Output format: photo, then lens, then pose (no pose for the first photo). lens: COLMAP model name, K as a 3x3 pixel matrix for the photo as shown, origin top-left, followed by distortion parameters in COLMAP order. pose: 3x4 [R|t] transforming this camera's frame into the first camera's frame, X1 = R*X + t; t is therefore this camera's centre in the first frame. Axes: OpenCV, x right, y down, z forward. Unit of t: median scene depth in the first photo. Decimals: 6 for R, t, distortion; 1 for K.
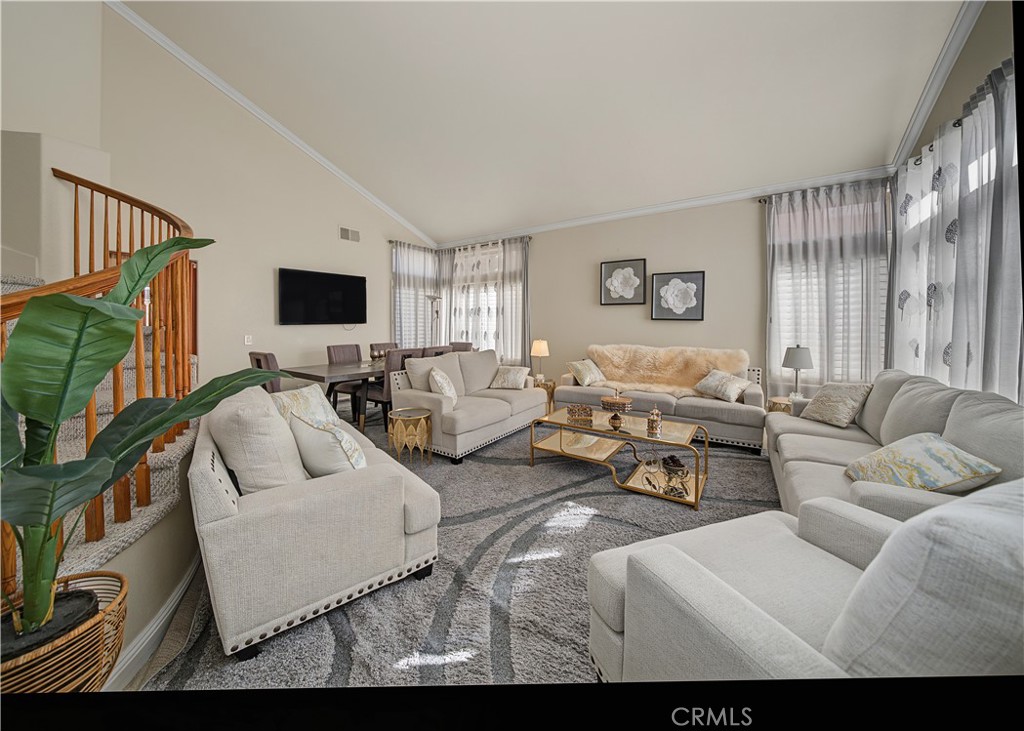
lens RADIAL K [[351.5, 0, 505.1], [0, 351.5, 332.5], [0, 0, 1]] dist [-0.020683, 0.000212]
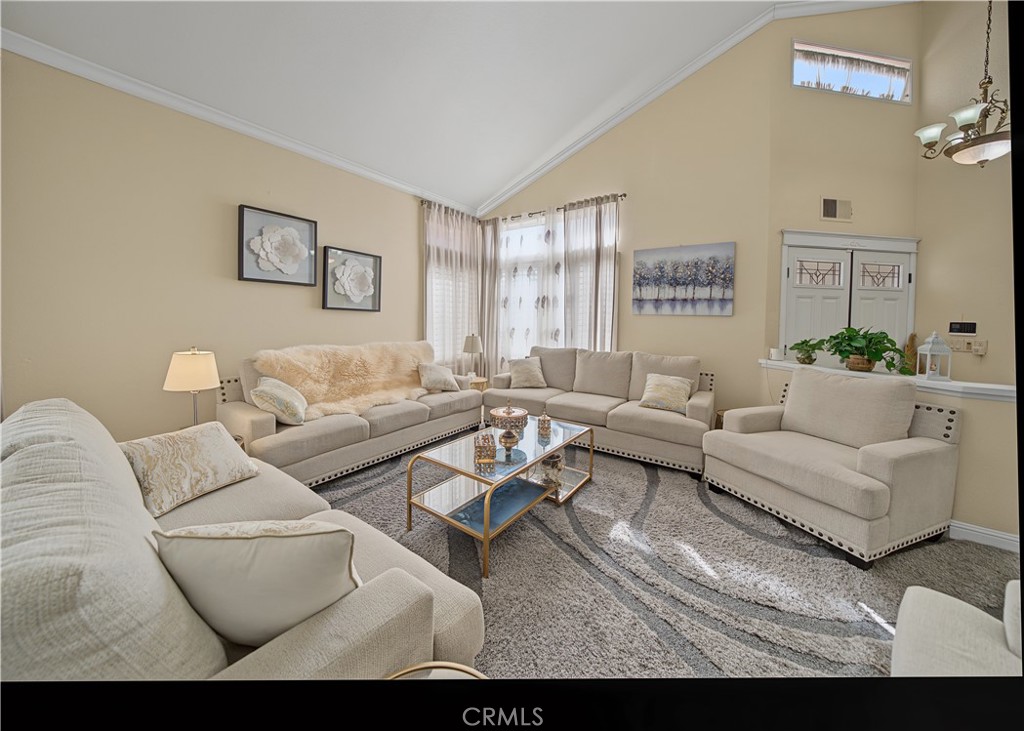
lens RADIAL K [[351.5, 0, 505.1], [0, 351.5, 332.5], [0, 0, 1]] dist [-0.020683, 0.000212]
pose [[0.035781, -0.045463, 0.998325, -0.296912], [0.000103, 0.998965, 0.045489, -0.020117], [-0.999360, -0.001525, 0.035749, 0.596004]]
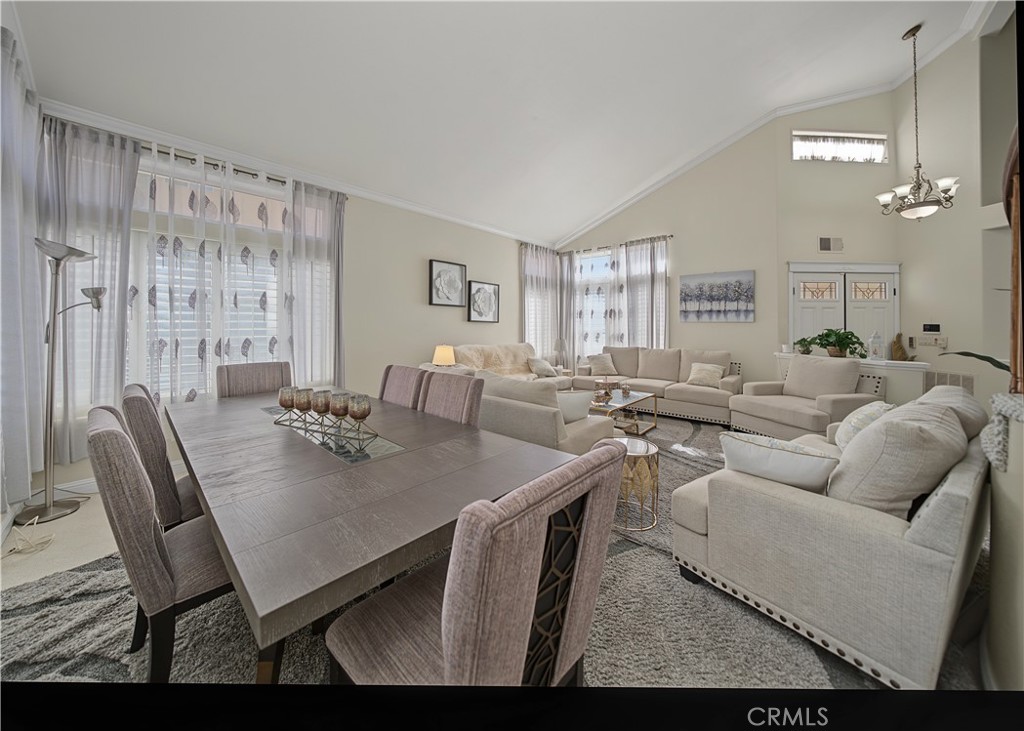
lens RADIAL K [[355.8, 0, 504.7], [0, 355.8, 327.2], [0, 0, 1]] dist [-0.022400, -0.000038]
pose [[0.144912, -0.009765, 0.989396, -0.681642], [0.014614, 0.999863, 0.007728, -0.025065], [-0.989337, 0.013339, 0.145035, 0.723556]]
